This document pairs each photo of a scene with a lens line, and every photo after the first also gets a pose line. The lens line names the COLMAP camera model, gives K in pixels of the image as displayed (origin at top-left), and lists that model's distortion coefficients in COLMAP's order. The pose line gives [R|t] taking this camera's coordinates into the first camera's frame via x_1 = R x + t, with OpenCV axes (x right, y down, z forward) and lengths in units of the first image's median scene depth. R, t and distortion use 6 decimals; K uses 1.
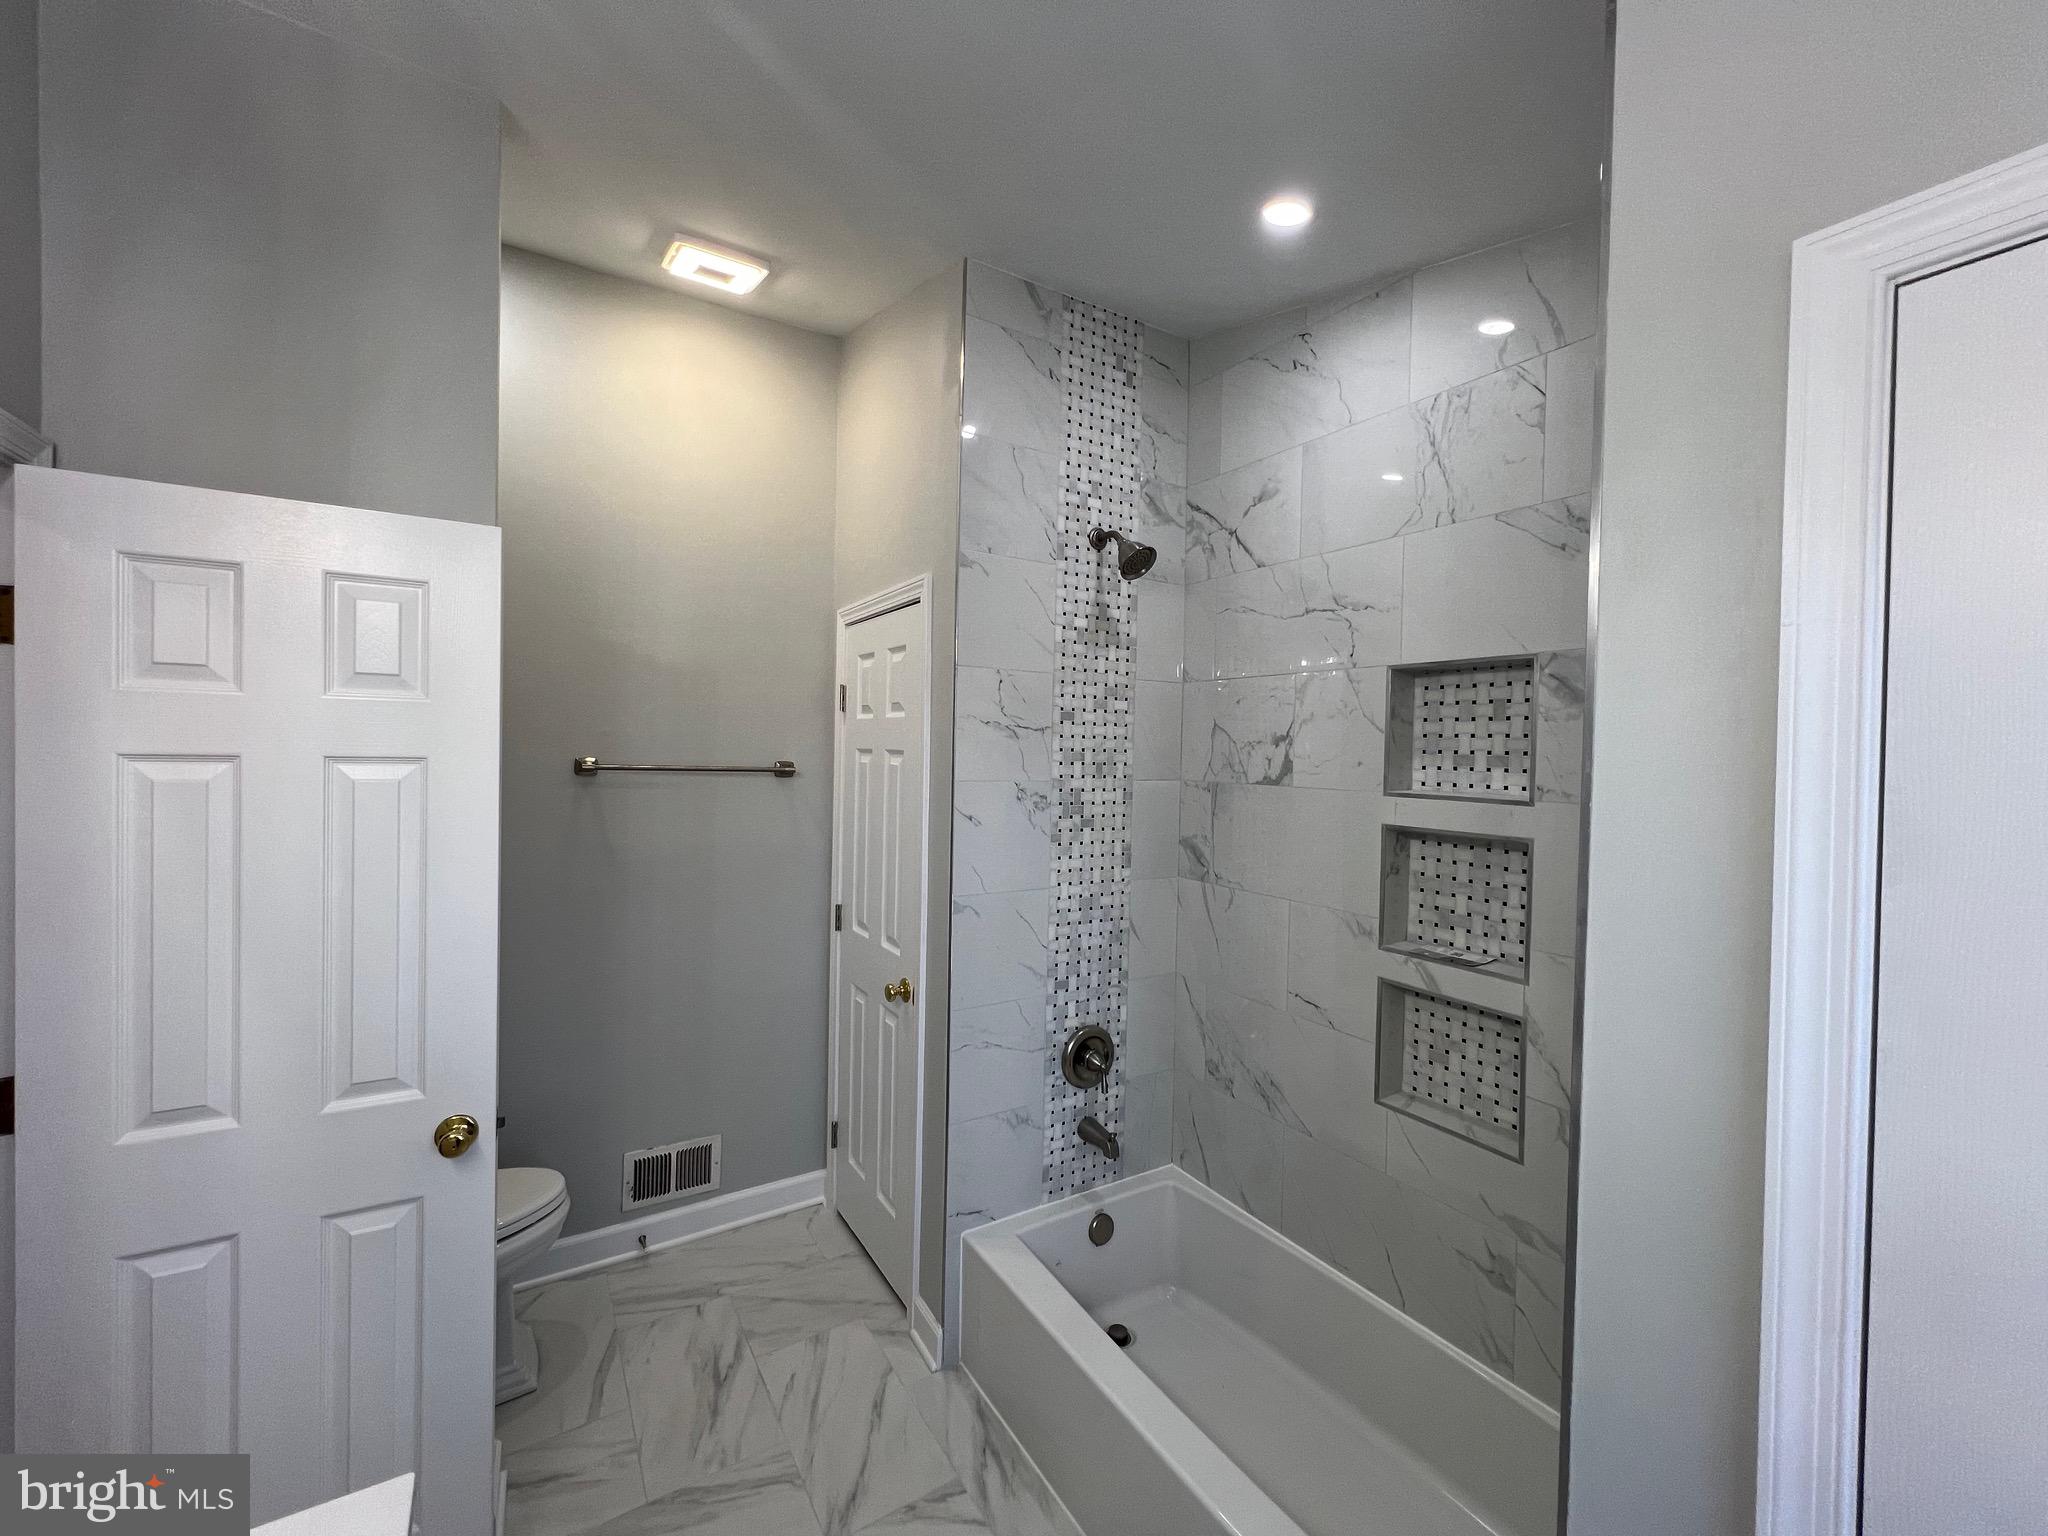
lens RADIAL K [[820.3, 0, 1024.9], [0, 820.3, 763.7], [0, 0, 1]] dist [-0.000705, -0.000034]
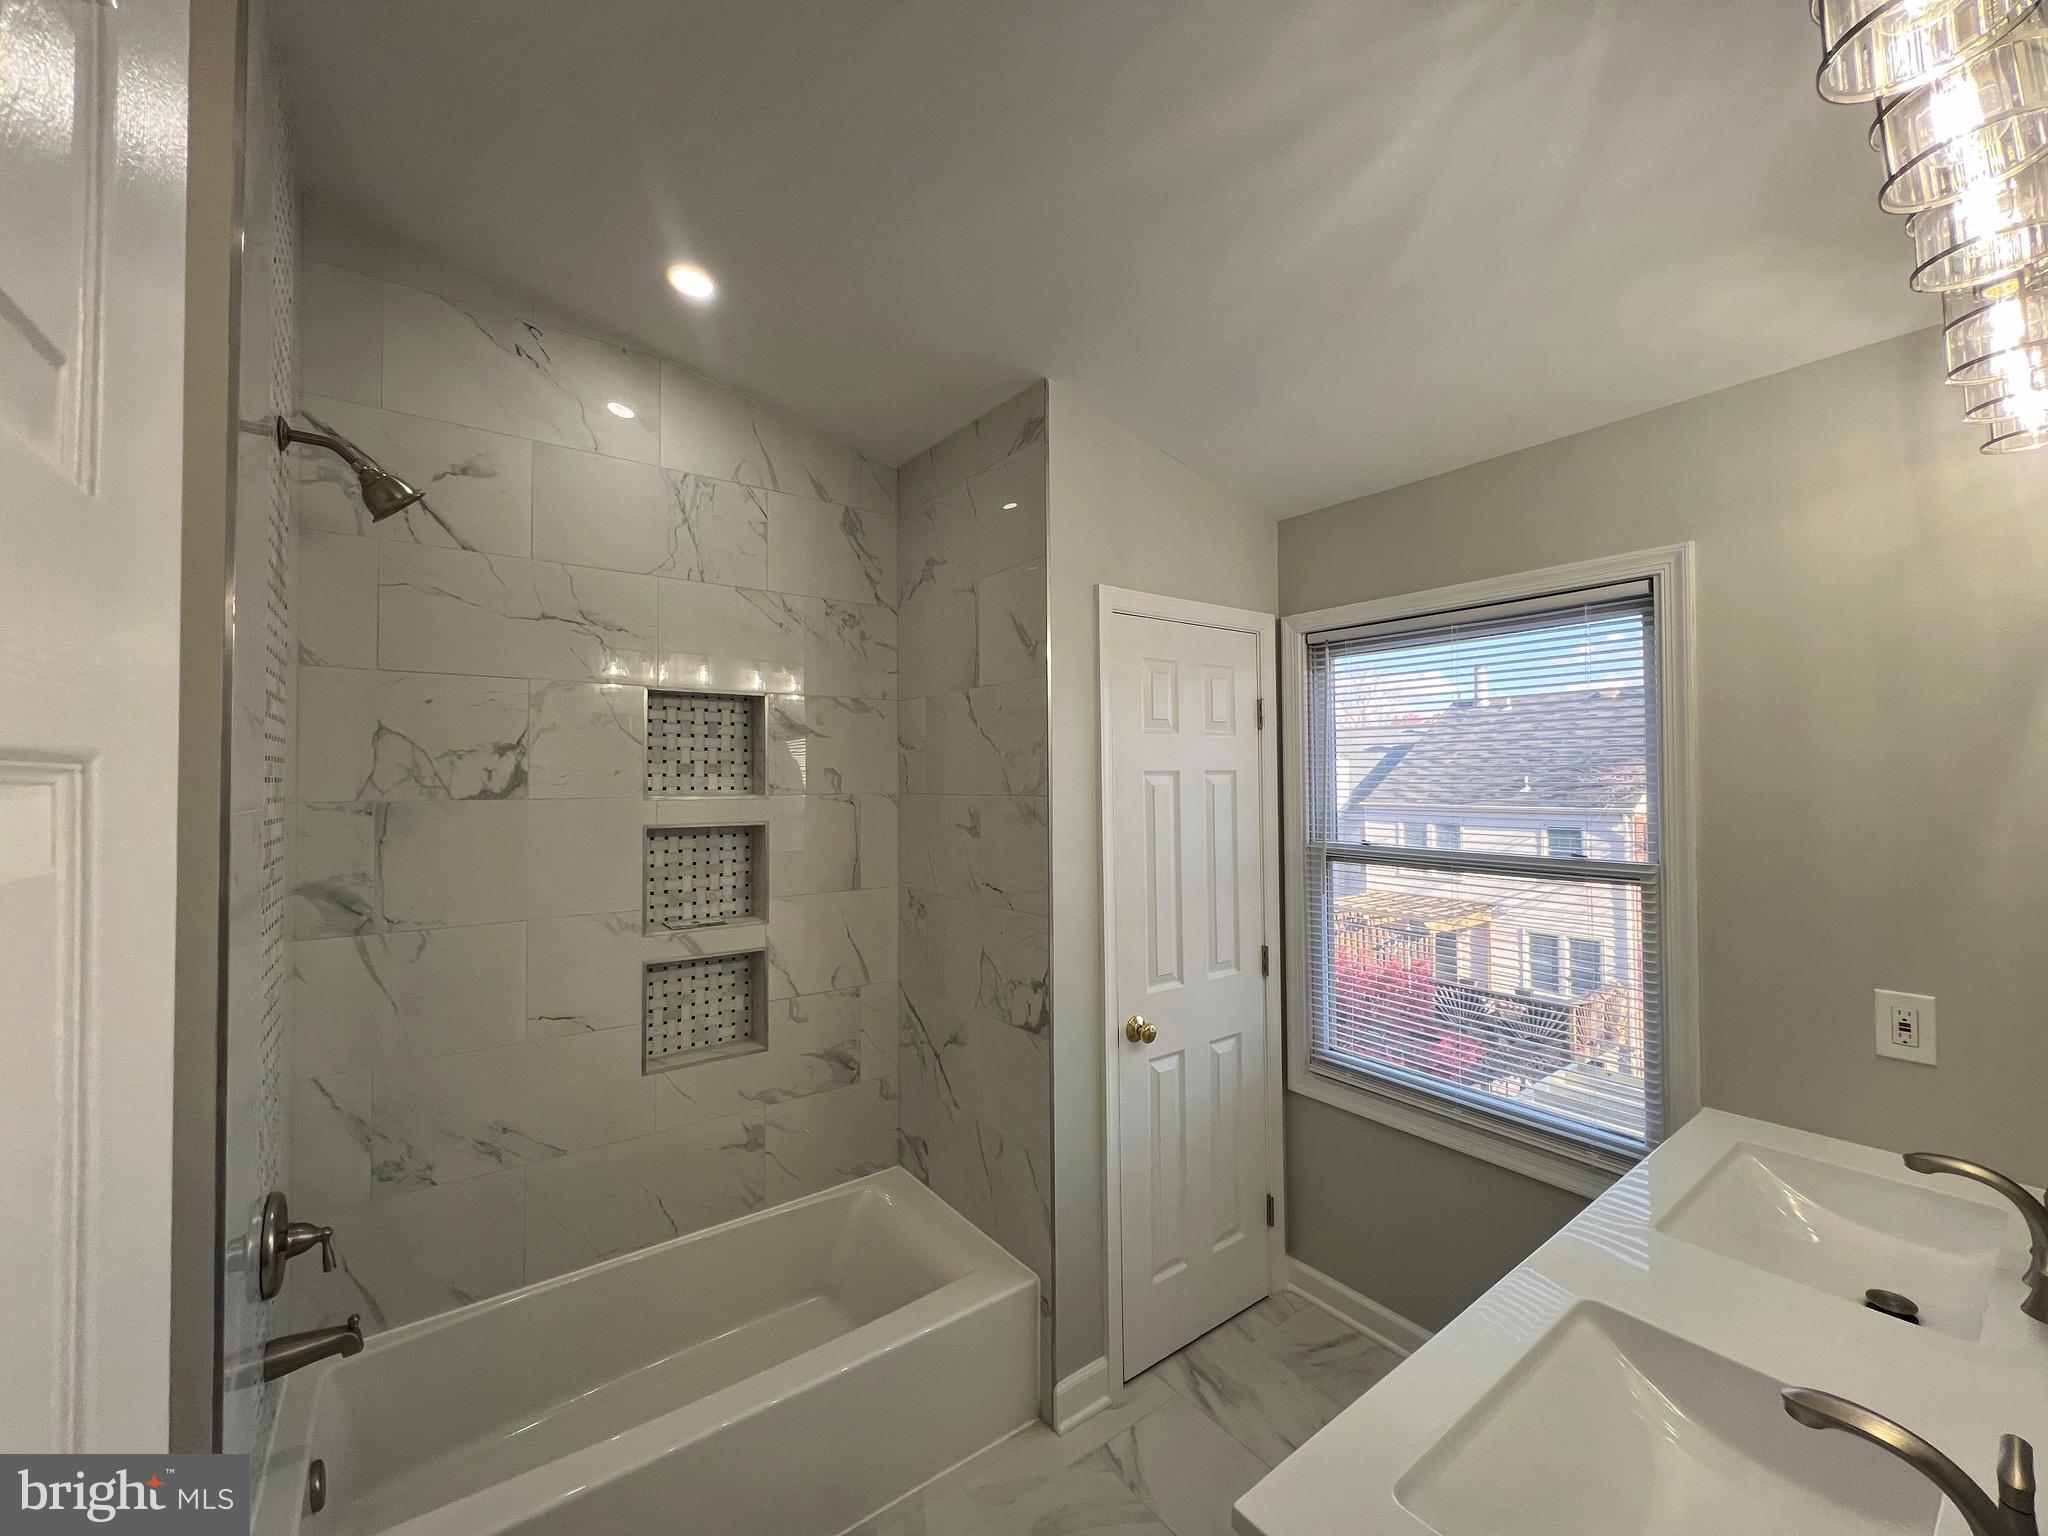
lens RADIAL K [[820.3, 0, 1024.9], [0, 820.3, 763.7], [0, 0, 1]] dist [-0.000705, -0.000034]
pose [[-0.083635, -0.000063, 0.996496, -0.749362], [0.021370, 0.999770, 0.001856, -0.002298], [-0.996267, 0.021451, -0.083614, 0.582638]]
